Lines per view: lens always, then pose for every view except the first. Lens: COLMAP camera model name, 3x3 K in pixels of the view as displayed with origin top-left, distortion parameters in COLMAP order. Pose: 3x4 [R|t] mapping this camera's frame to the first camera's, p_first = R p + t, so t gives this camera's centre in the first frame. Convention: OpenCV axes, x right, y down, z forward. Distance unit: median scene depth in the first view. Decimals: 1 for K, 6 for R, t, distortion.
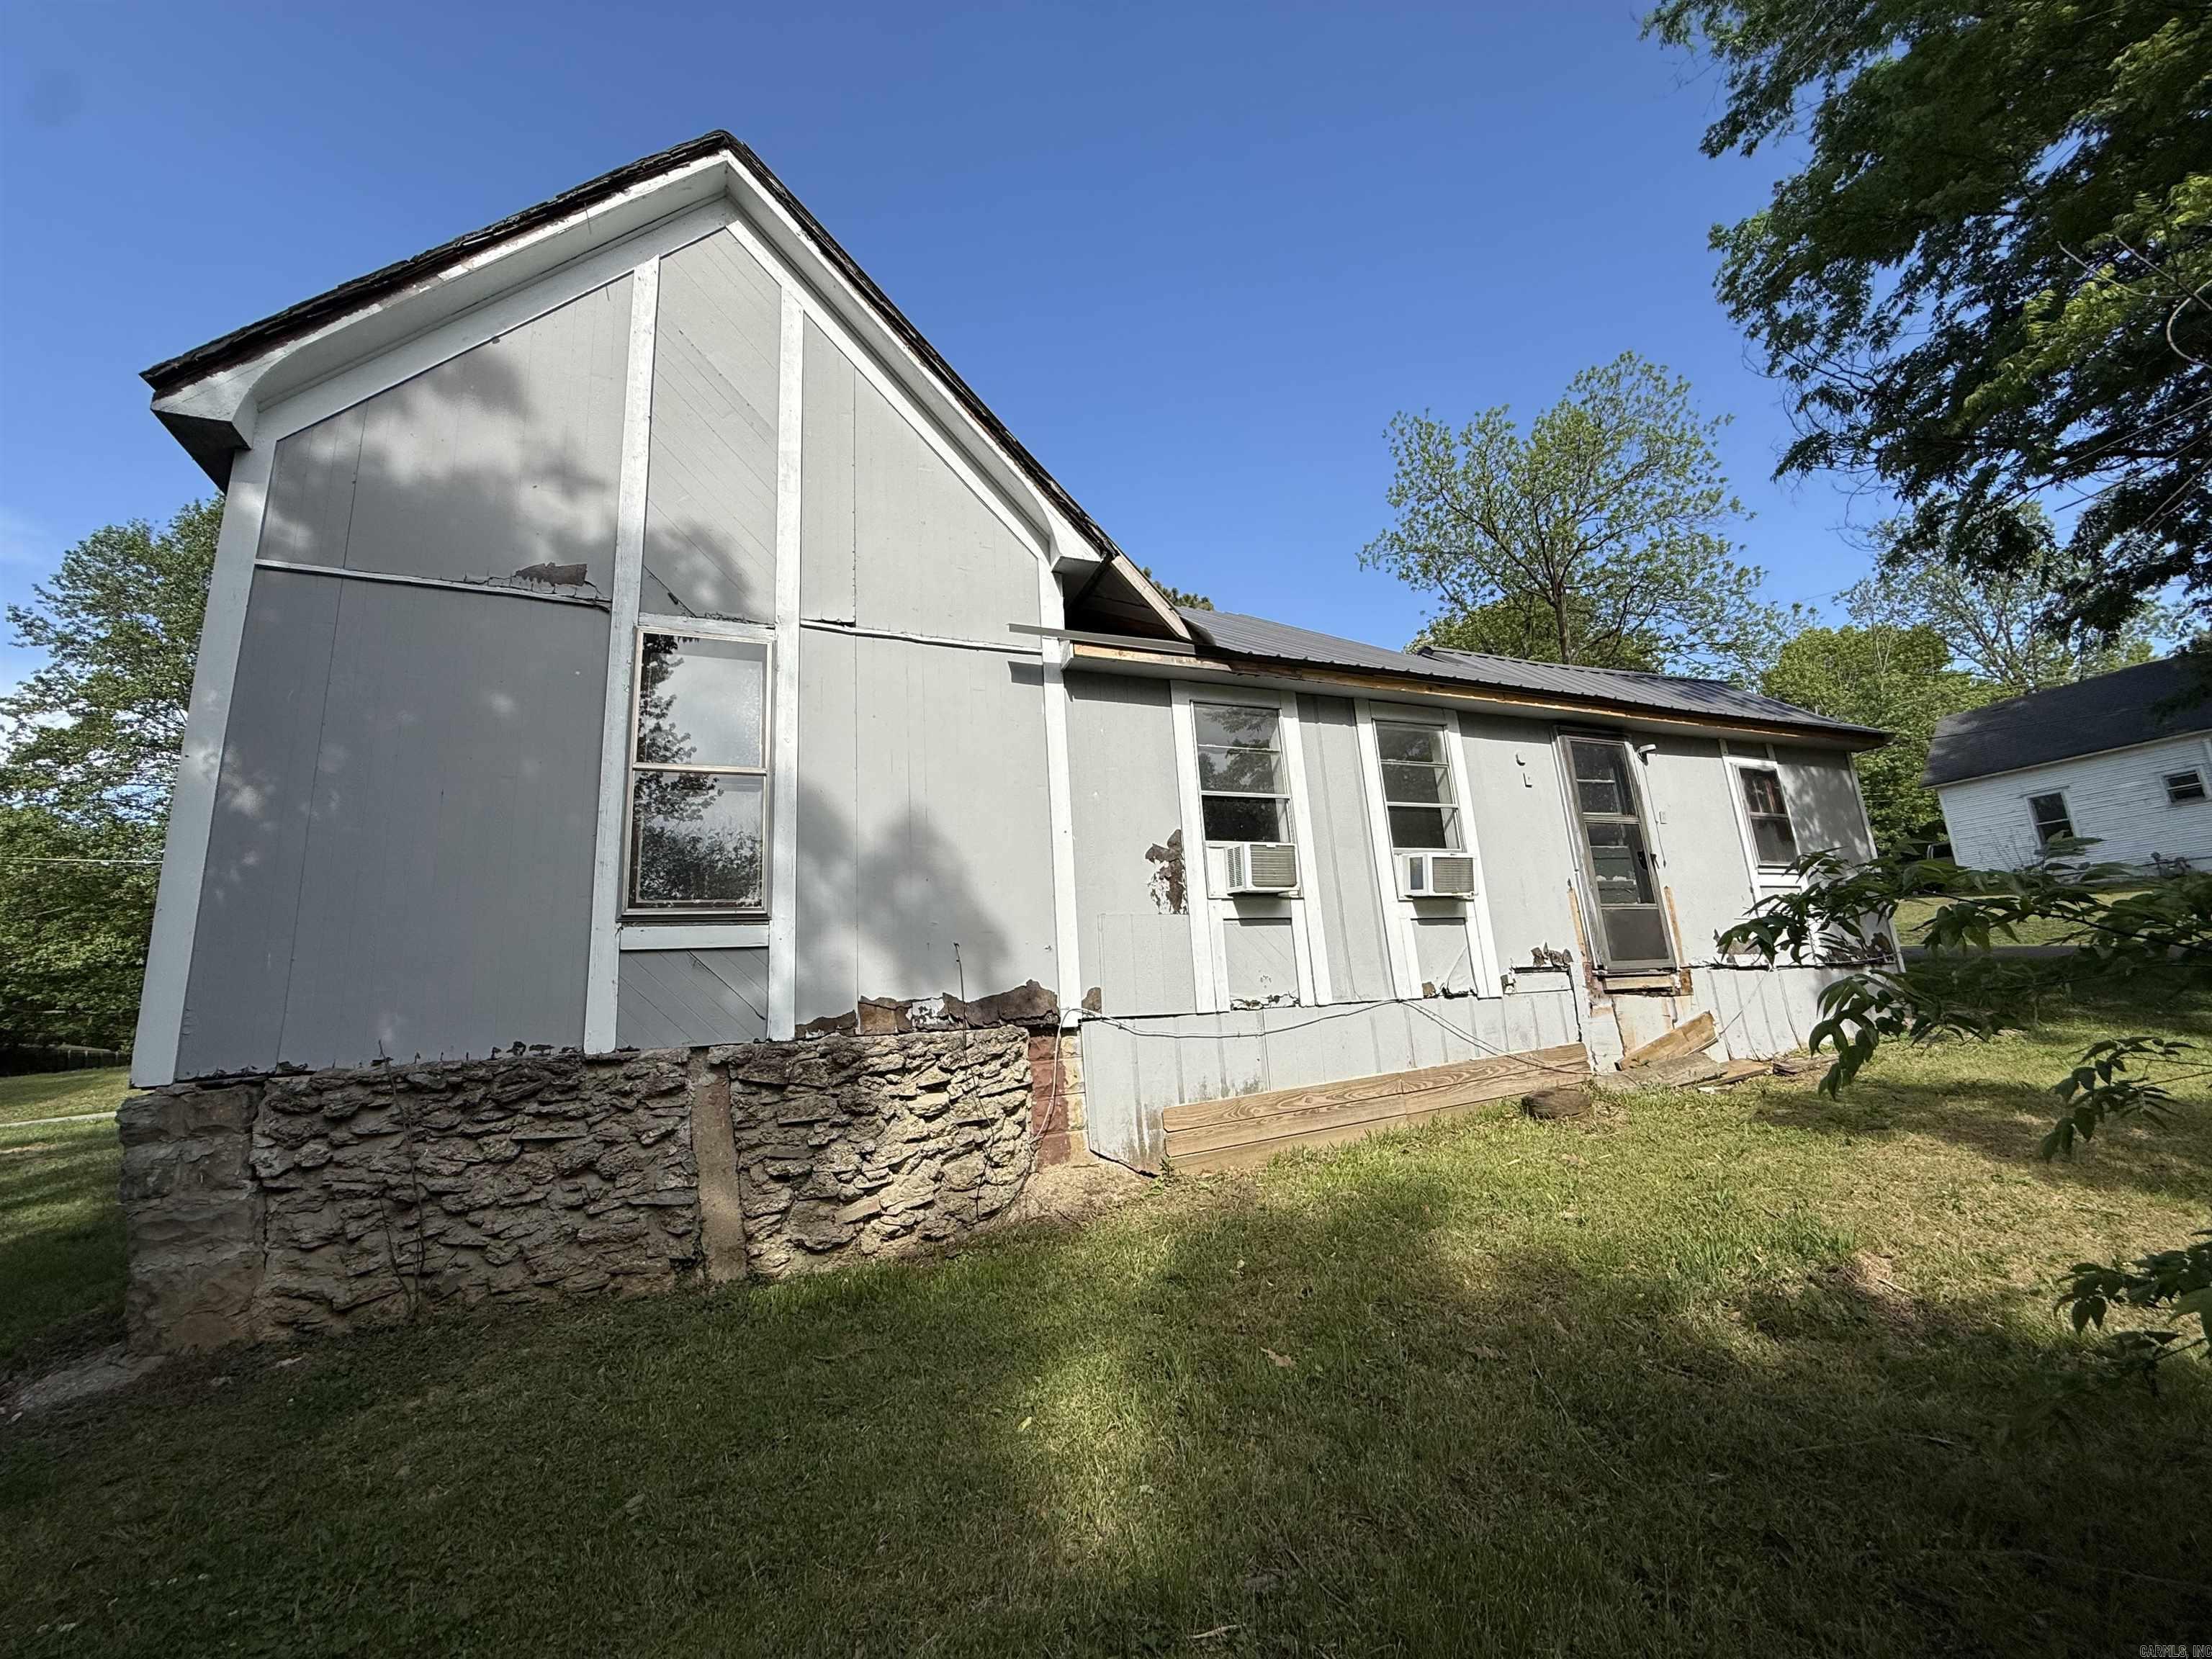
lens RADIAL K [[880.9, 0, 1099.2], [0, 880.9, 829.1], [0, 0, 1]] dist [-0.001527, 0.000500]
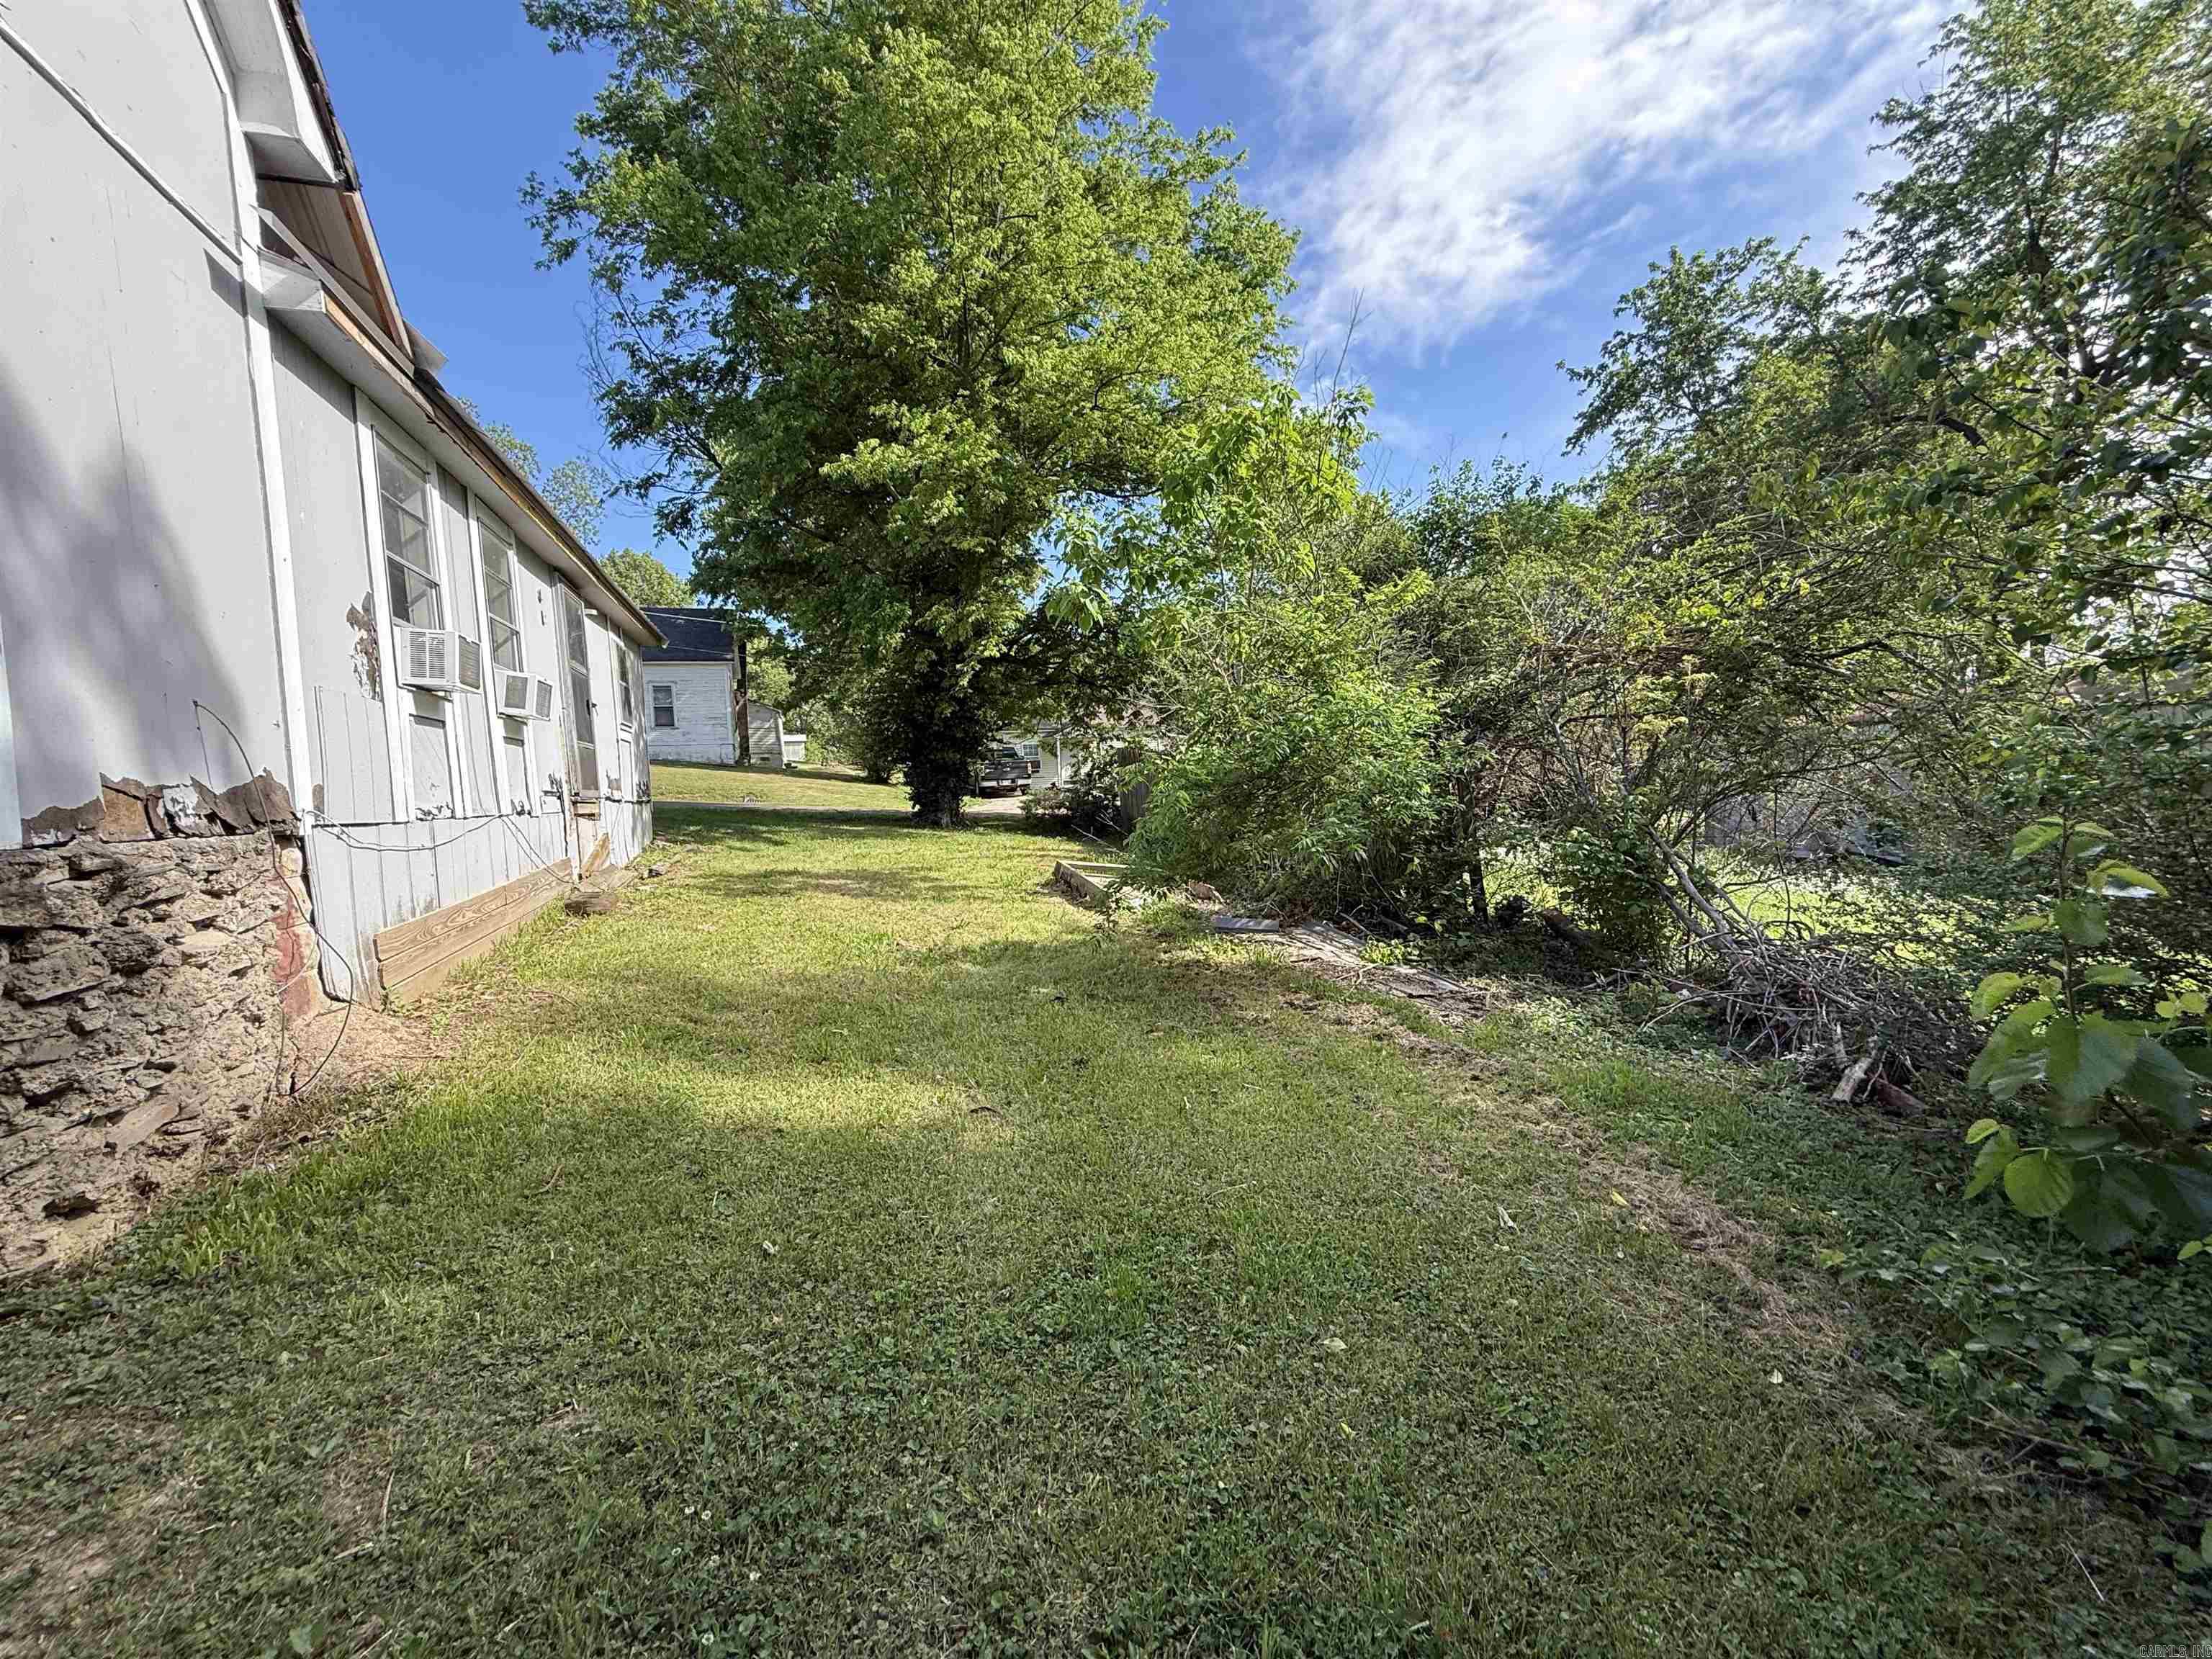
lens RADIAL K [[880.9, 0, 1102.4], [0, 880.9, 828.7], [0, 0, 1]] dist [-0.001527, 0.000500]
pose [[0.065799, 0.010295, 0.997780, -0.666891], [-0.175074, 0.984554, 0.001387, 0.095183], [-0.982354, -0.174777, 0.066585, 0.279765]]
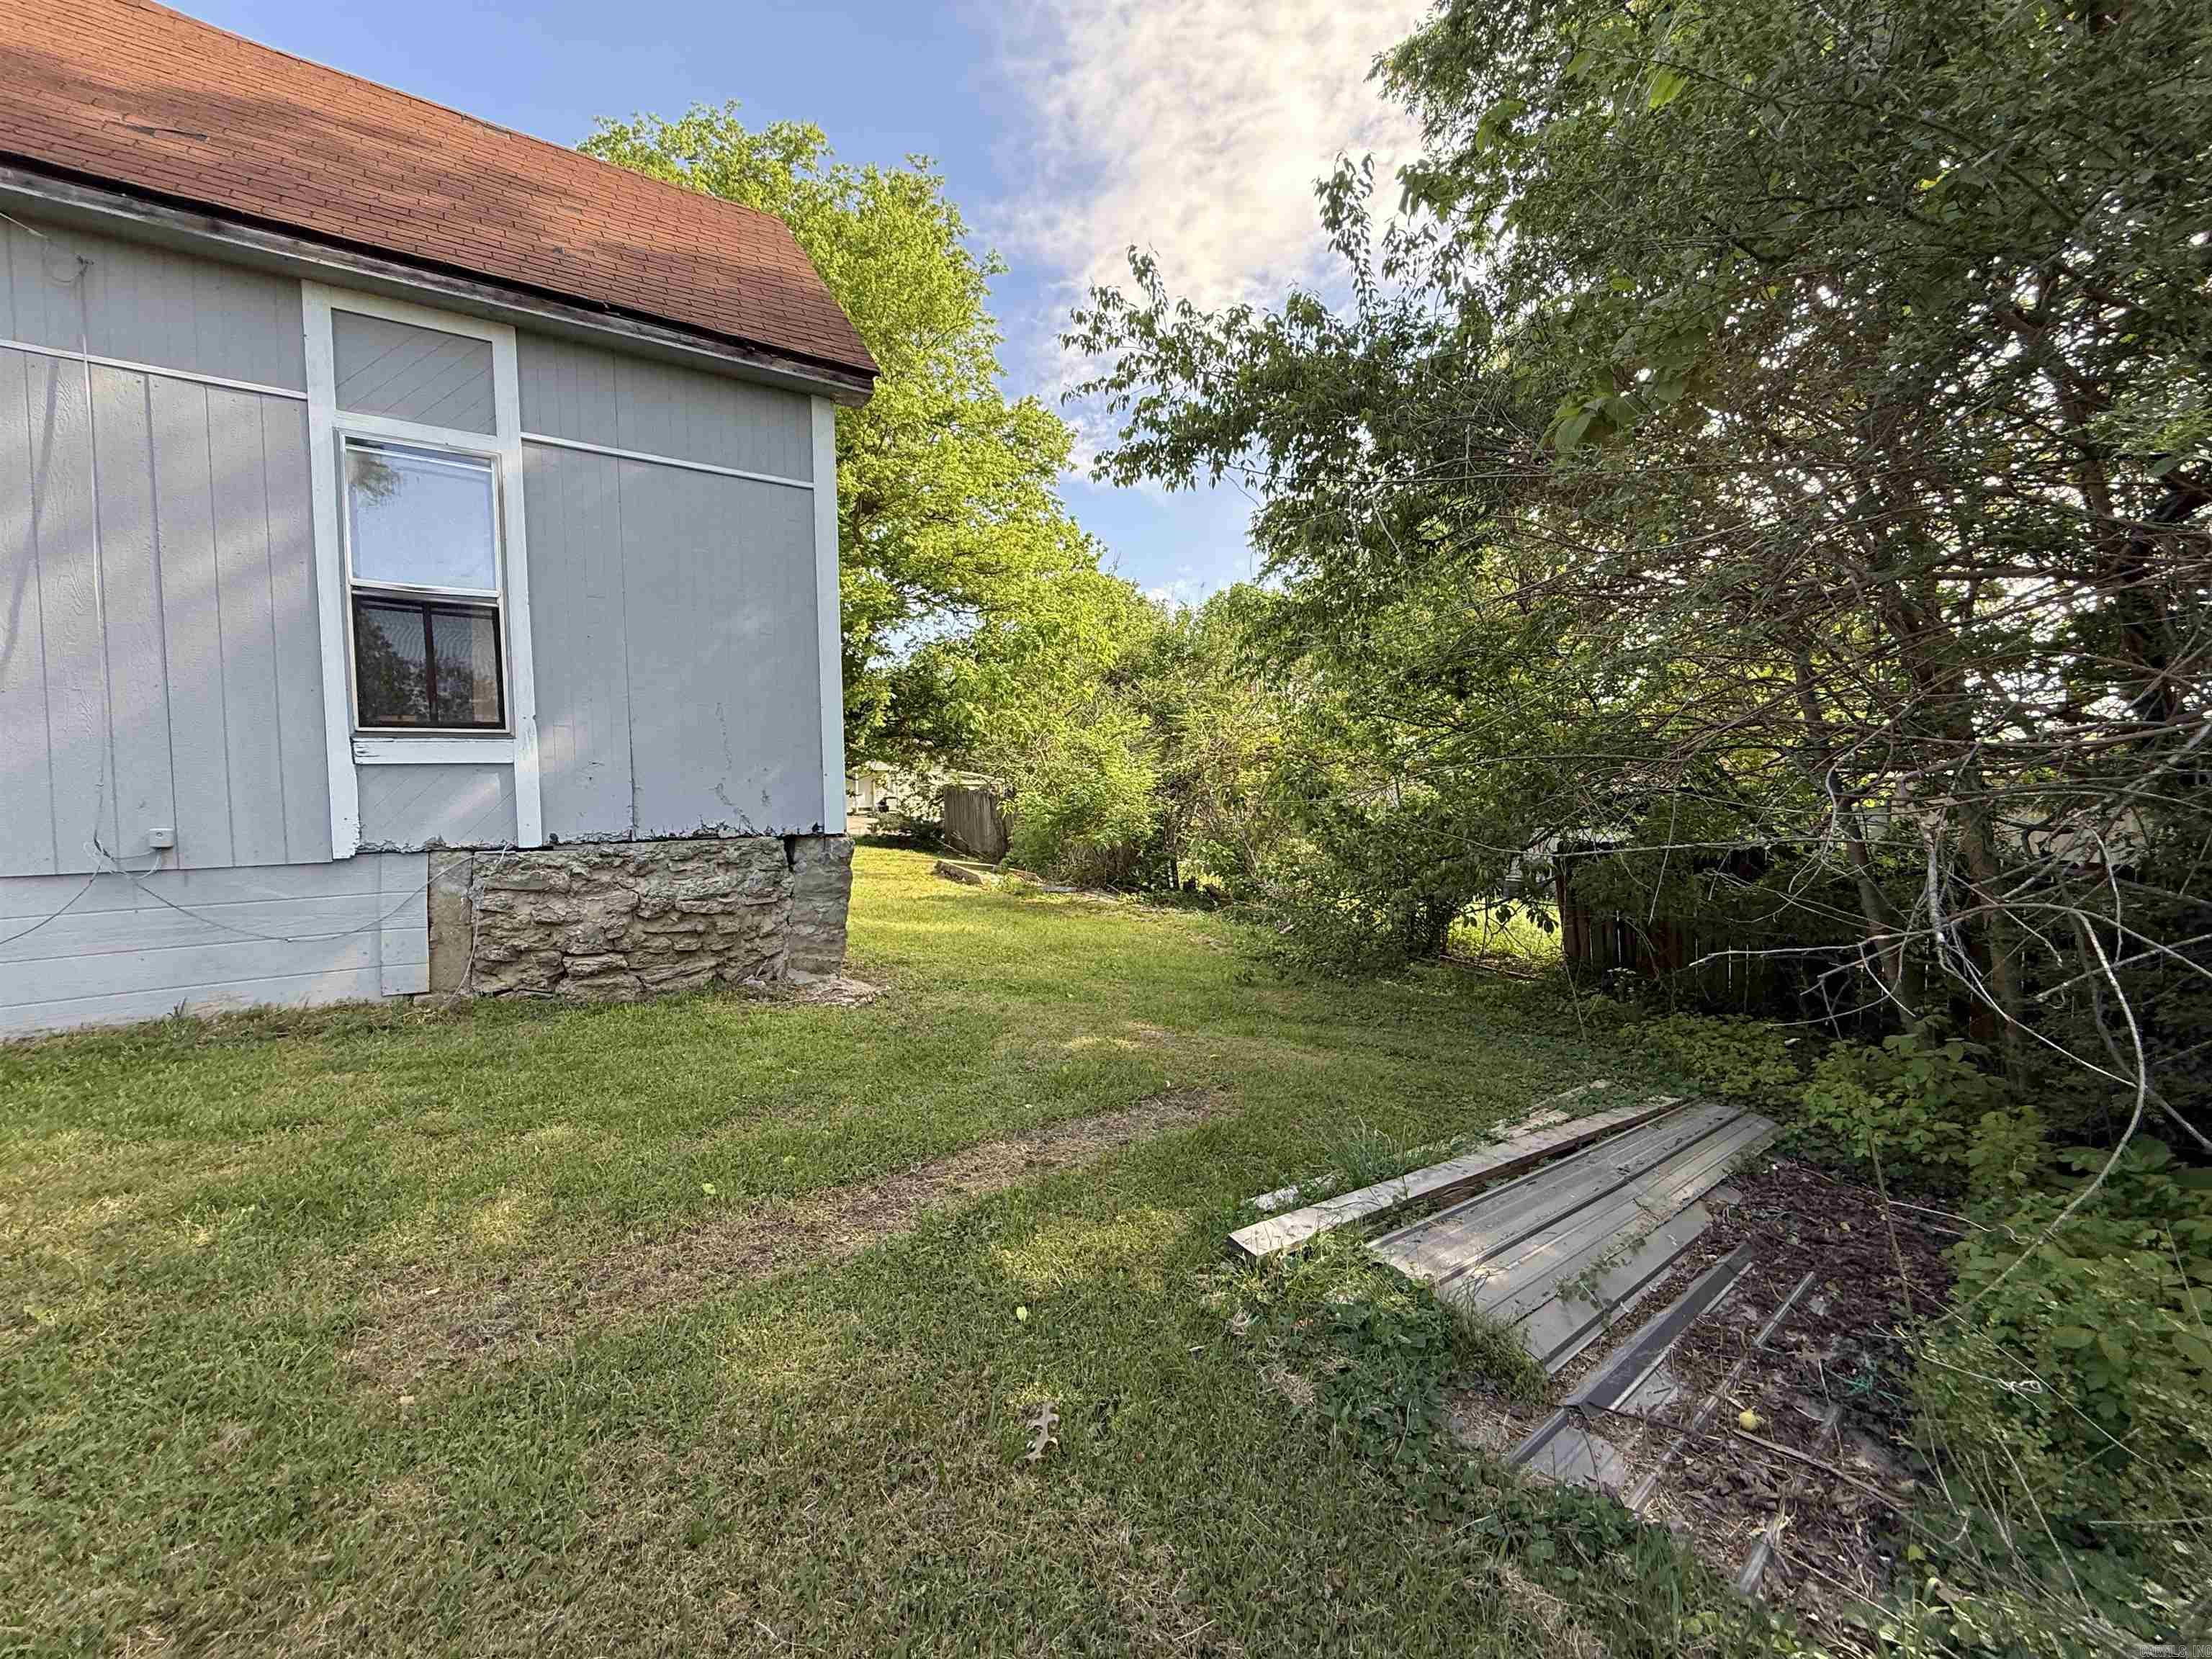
lens RADIAL K [[880.9, 0, 1100.5], [0, 880.9, 831.9], [0, 0, 1]] dist [-0.001527, 0.000500]
pose [[-0.211354, 0.038536, 0.976650, -1.836947], [-0.181400, 0.980316, -0.077937, 0.215937], [-0.960429, -0.193636, -0.200204, 0.556099]]
